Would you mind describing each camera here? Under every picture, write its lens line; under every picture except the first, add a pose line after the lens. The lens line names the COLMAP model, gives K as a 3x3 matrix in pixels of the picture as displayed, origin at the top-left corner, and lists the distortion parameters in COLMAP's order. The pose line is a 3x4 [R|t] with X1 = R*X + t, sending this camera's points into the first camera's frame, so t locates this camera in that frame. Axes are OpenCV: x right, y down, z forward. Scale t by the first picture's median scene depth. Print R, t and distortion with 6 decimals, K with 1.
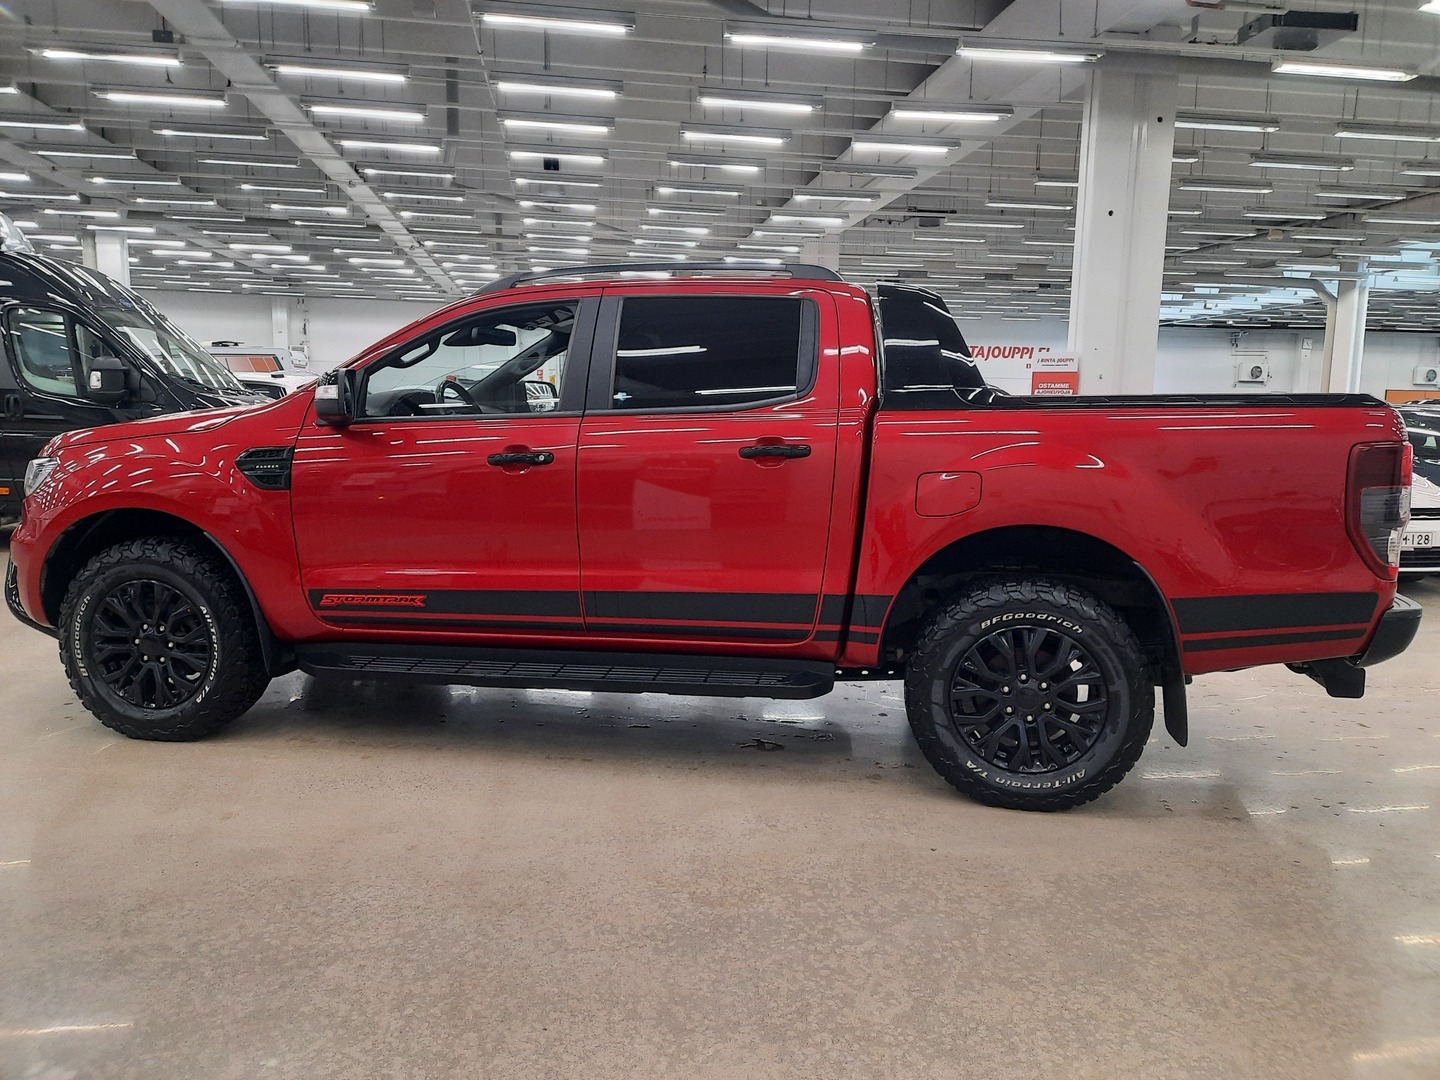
lens RADIAL K [[1032.8, 0, 720.0], [0, 1032.8, 540.0], [0, 0, 1]] dist [0.102473, -0.080607]
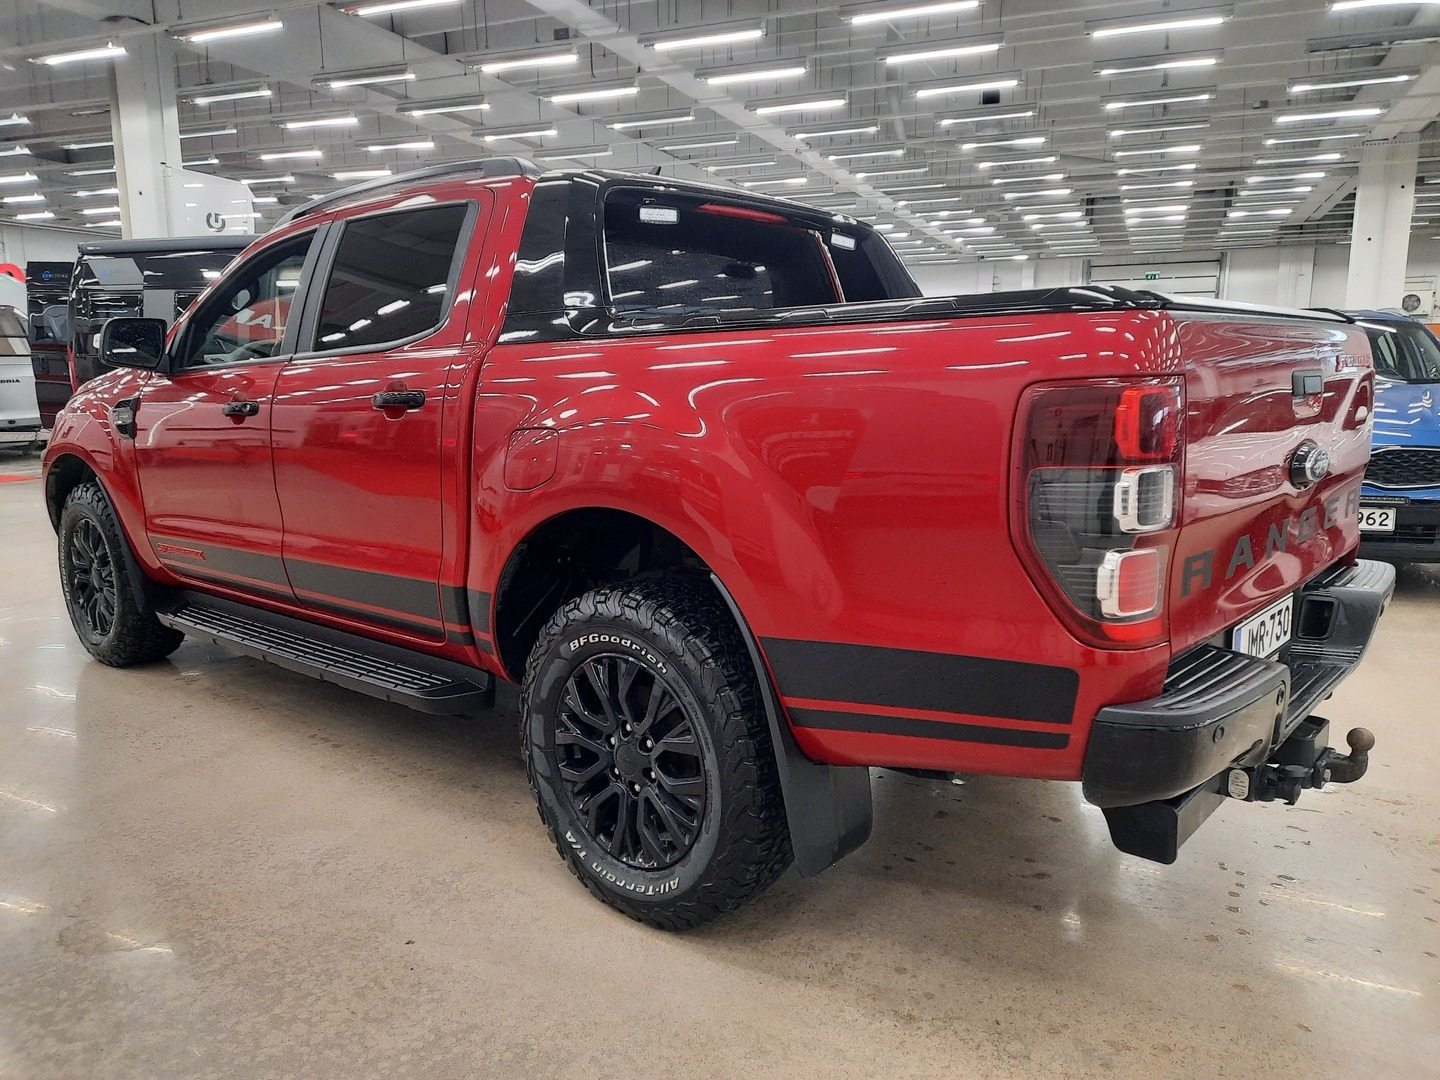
lens RADIAL K [[1032.8, 0, 720.0], [0, 1032.8, 540.0], [0, 0, 1]] dist [0.102473, -0.080607]
pose [[0.858914, 0.066950, -0.507724, 0.606062], [-0.050042, 0.997645, 0.046897, -0.024758], [0.509668, -0.014873, 0.860242, 0.389796]]
